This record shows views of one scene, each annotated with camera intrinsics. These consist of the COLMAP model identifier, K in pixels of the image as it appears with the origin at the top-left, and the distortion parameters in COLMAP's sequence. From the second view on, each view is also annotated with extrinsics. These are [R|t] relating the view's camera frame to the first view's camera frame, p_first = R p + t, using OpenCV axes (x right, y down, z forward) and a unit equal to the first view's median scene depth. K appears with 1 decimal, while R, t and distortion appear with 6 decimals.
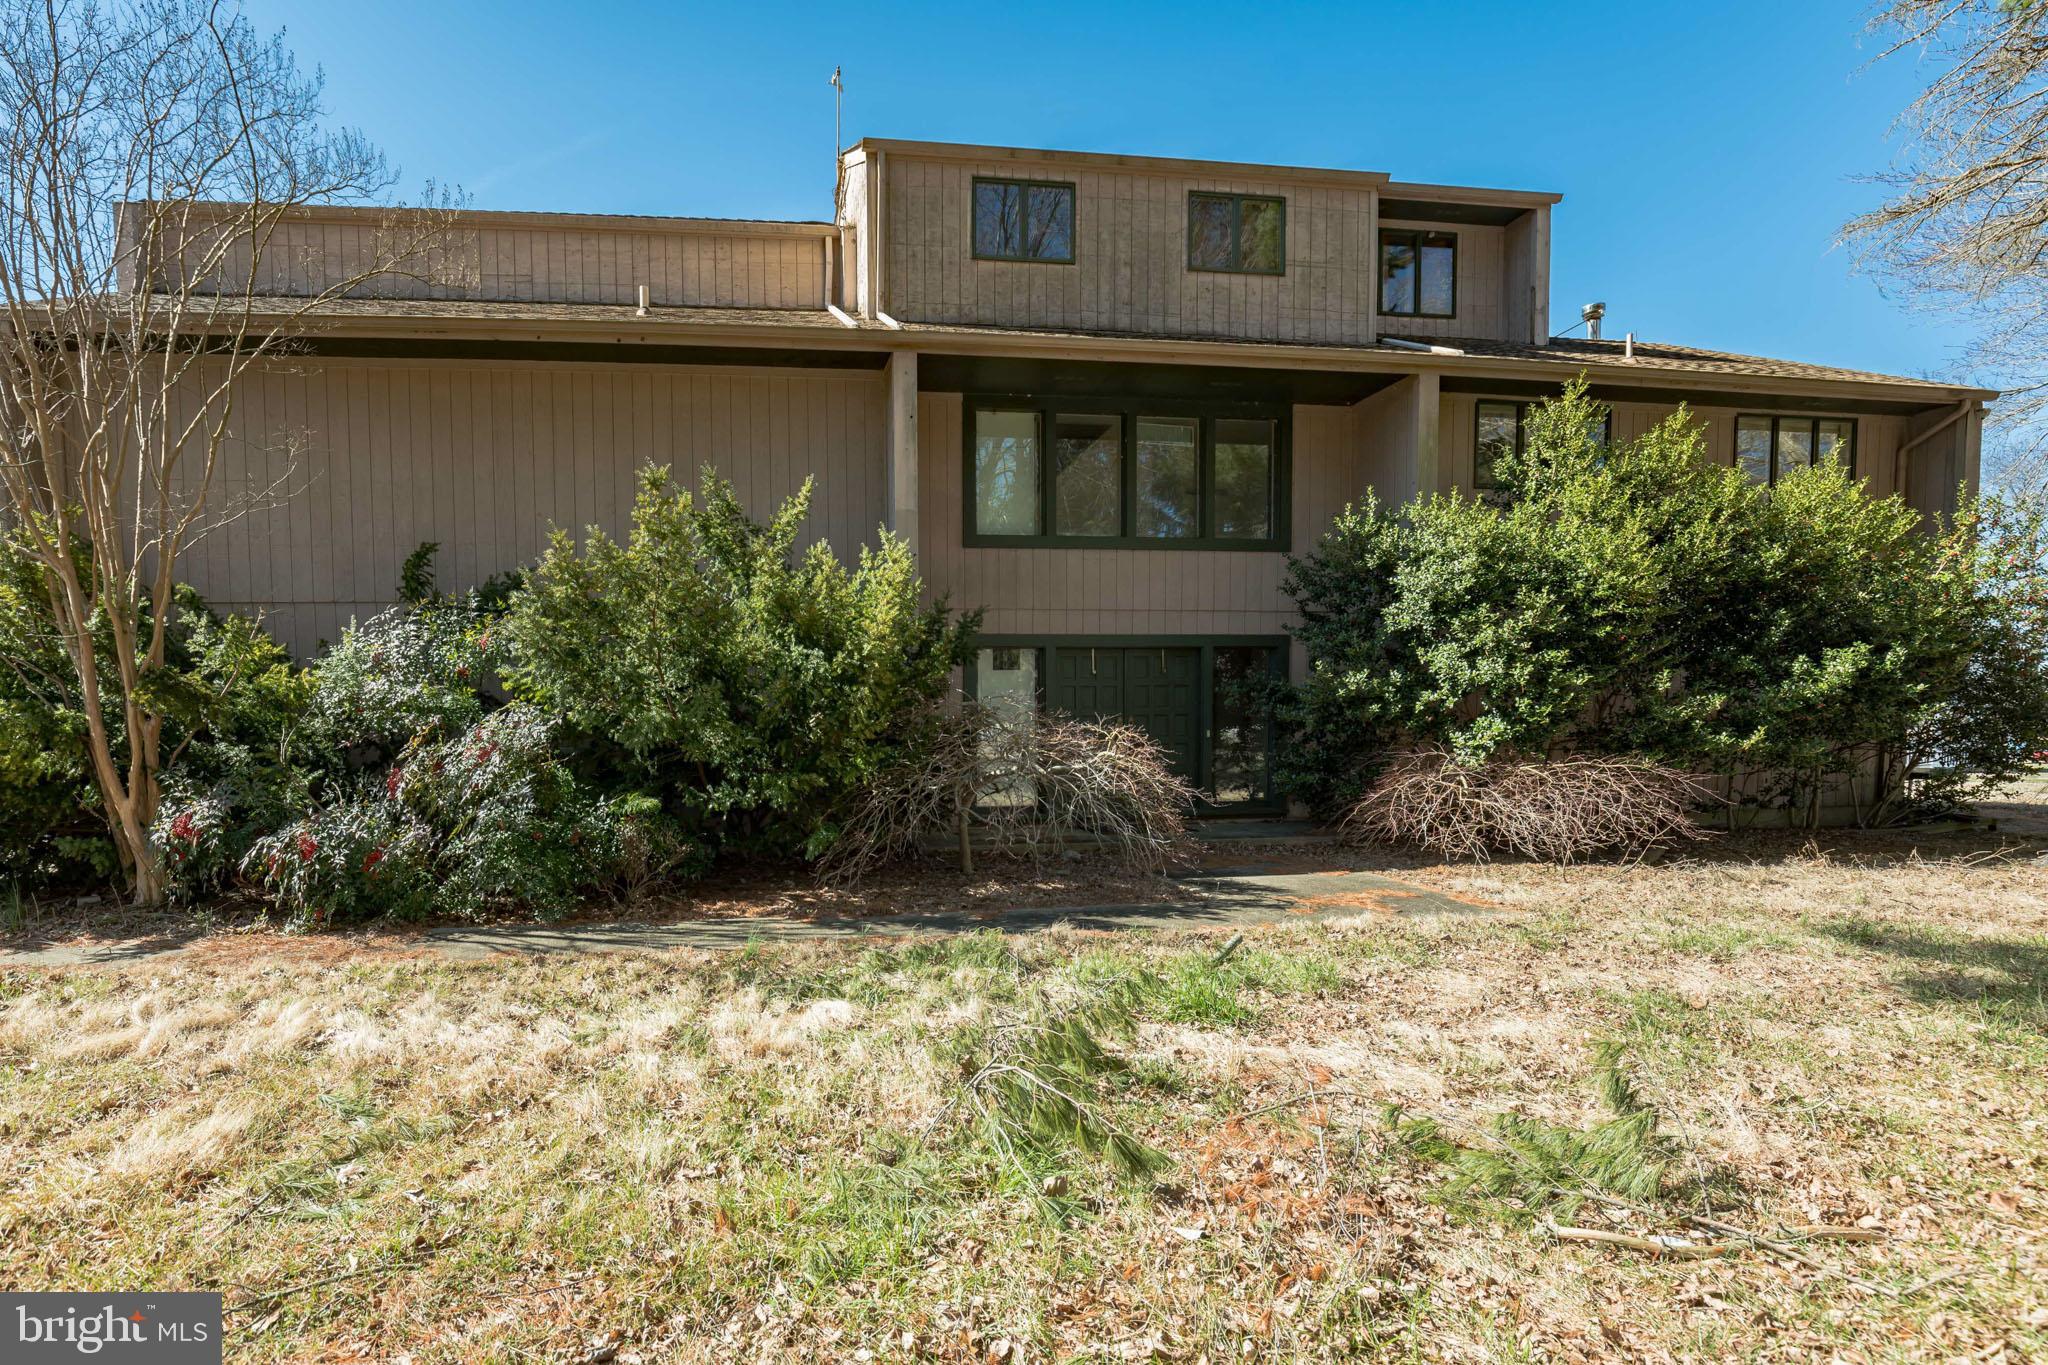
lens RADIAL K [[927.7, 0, 1024.0], [0, 927.7, 682.5], [0, 0, 1]] dist [-0.027218, -0.000189]
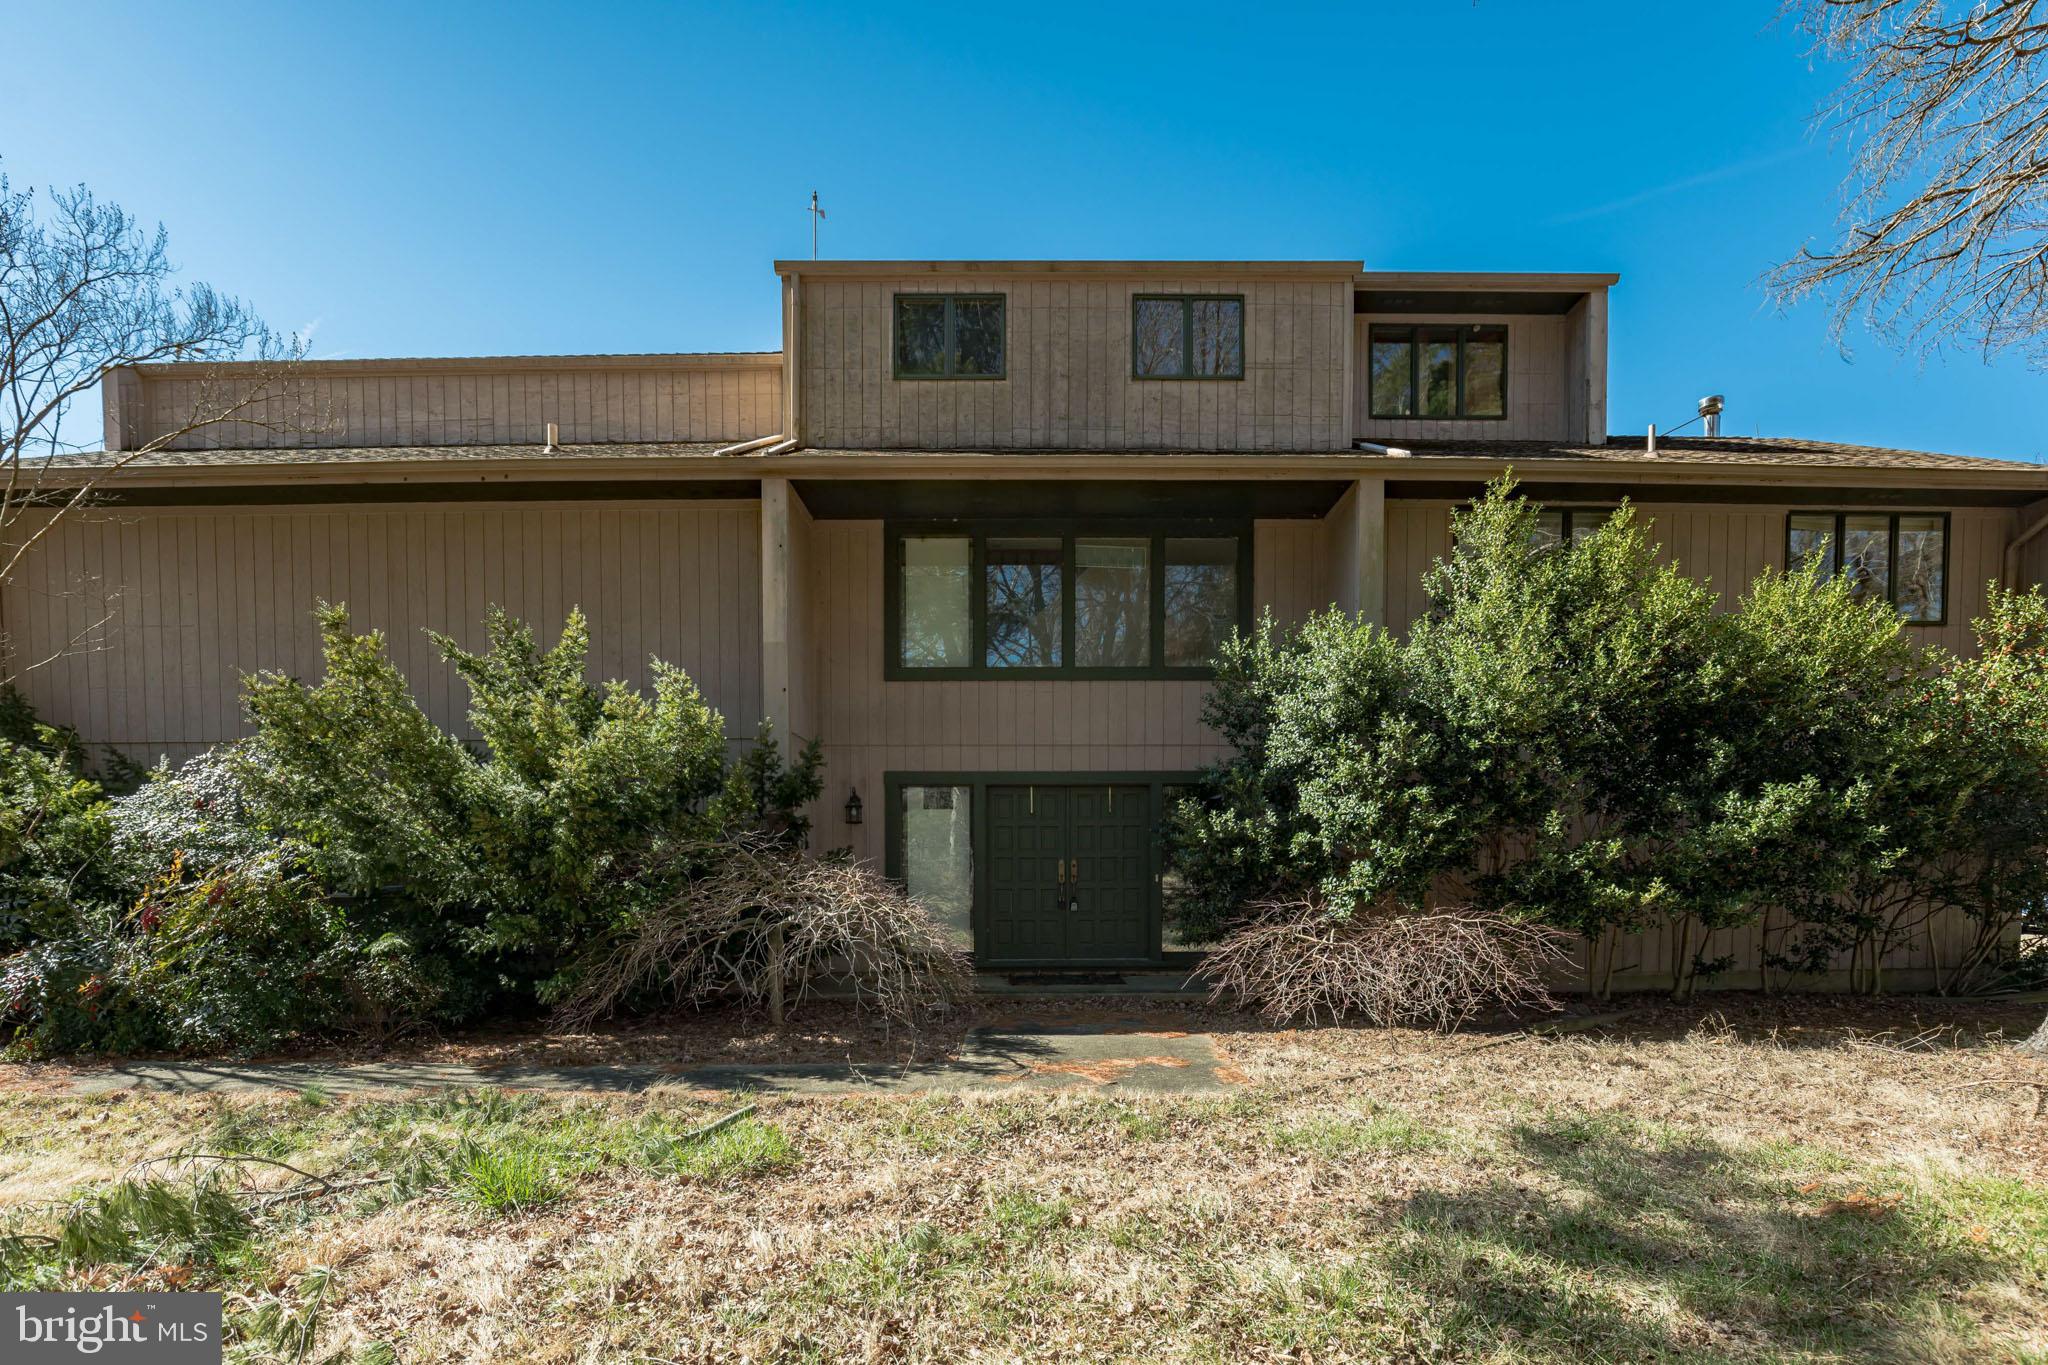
lens RADIAL K [[963.1, 0, 1023.9], [0, 963.1, 813.6], [0, 0, 1]] dist [-0.024623, 0.000129]
pose [[0.993092, 0.000810, -0.117334, 0.191020], [-0.001833, 0.999961, -0.008606, -0.000610], [0.117322, 0.008761, 0.993055, 0.032209]]
